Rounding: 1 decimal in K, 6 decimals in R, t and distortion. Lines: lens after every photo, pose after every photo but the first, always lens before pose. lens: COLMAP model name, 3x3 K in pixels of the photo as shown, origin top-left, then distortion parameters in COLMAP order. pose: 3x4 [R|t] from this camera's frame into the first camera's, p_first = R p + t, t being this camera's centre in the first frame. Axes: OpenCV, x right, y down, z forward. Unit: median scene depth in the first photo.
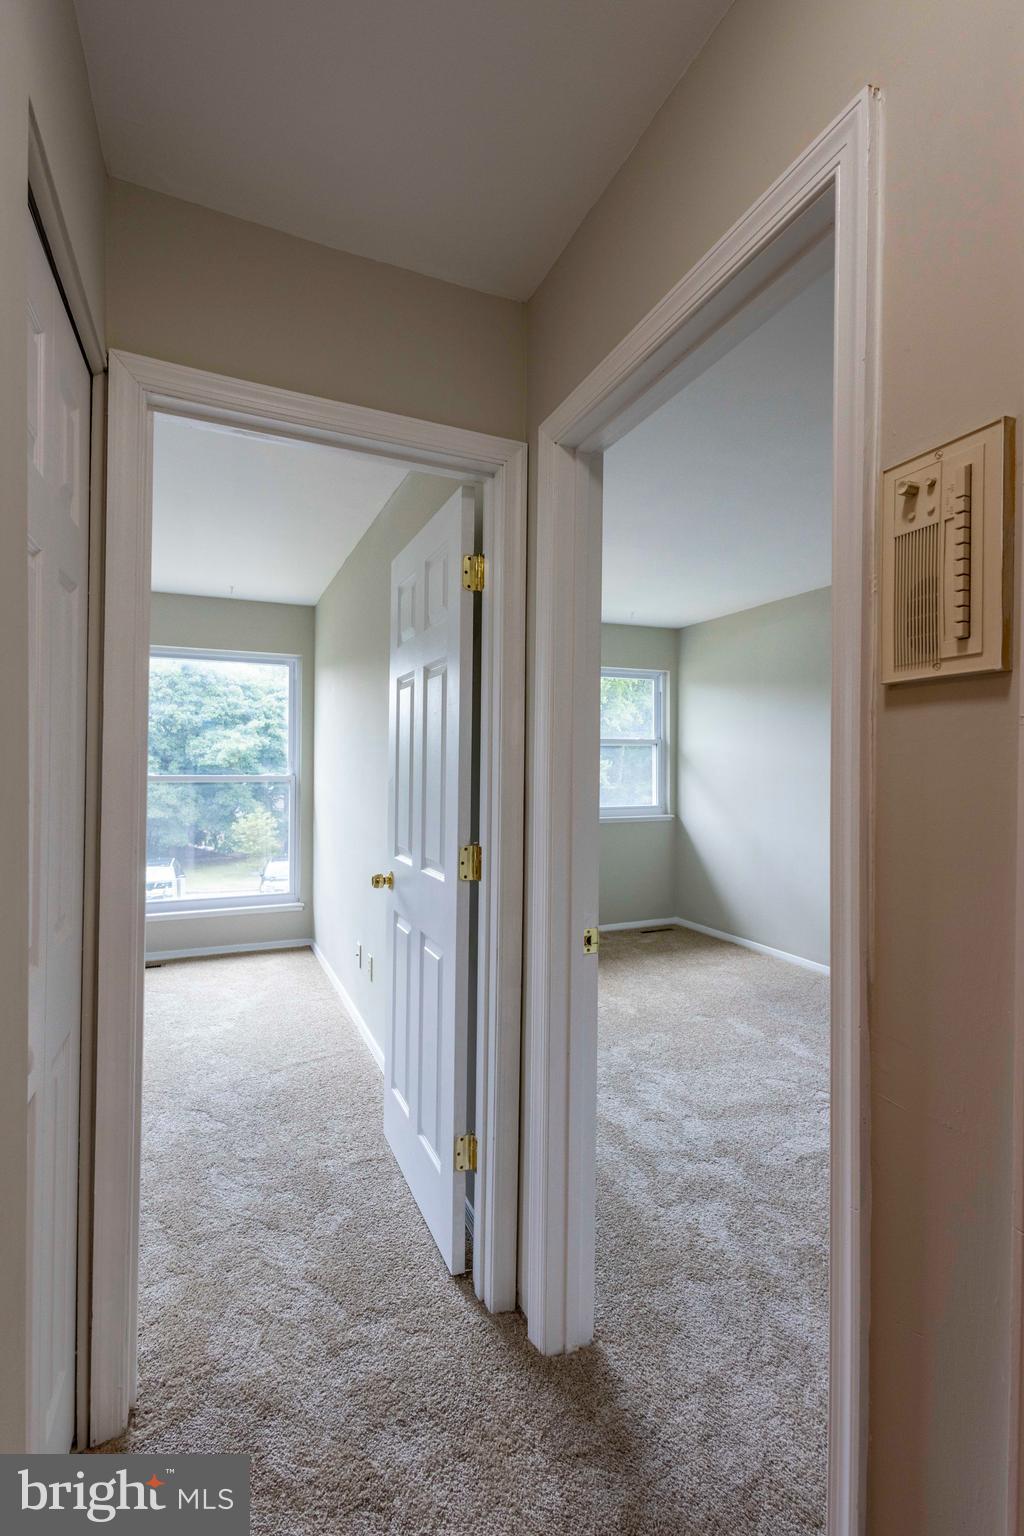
lens RADIAL K [[704.8, 0, 504.8], [0, 704.8, 770.4], [0, 0, 1]] dist [0.006956, -0.002734]
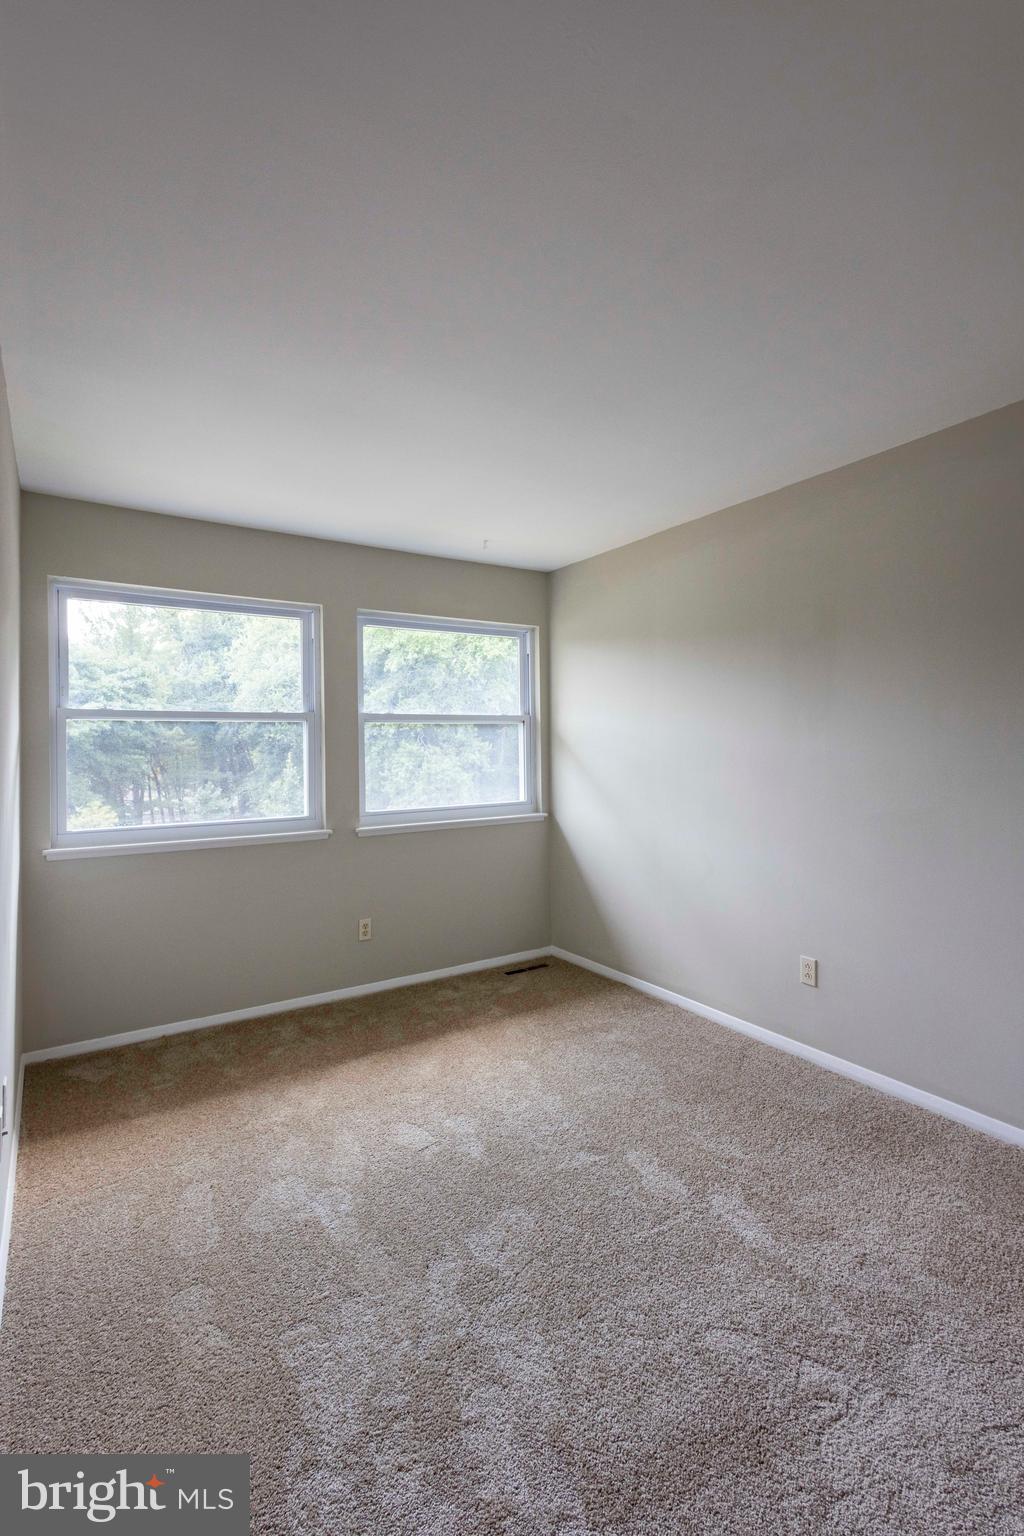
lens RADIAL K [[724.6, 0, 491.5], [0, 724.6, 736.2], [0, 0, 1]] dist [0.002256, 0.000039]
pose [[0.988814, -0.011287, 0.148727, 0.068464], [0.014798, 0.999637, -0.022522, -0.003682], [-0.148419, 0.024471, 0.988622, 0.243290]]
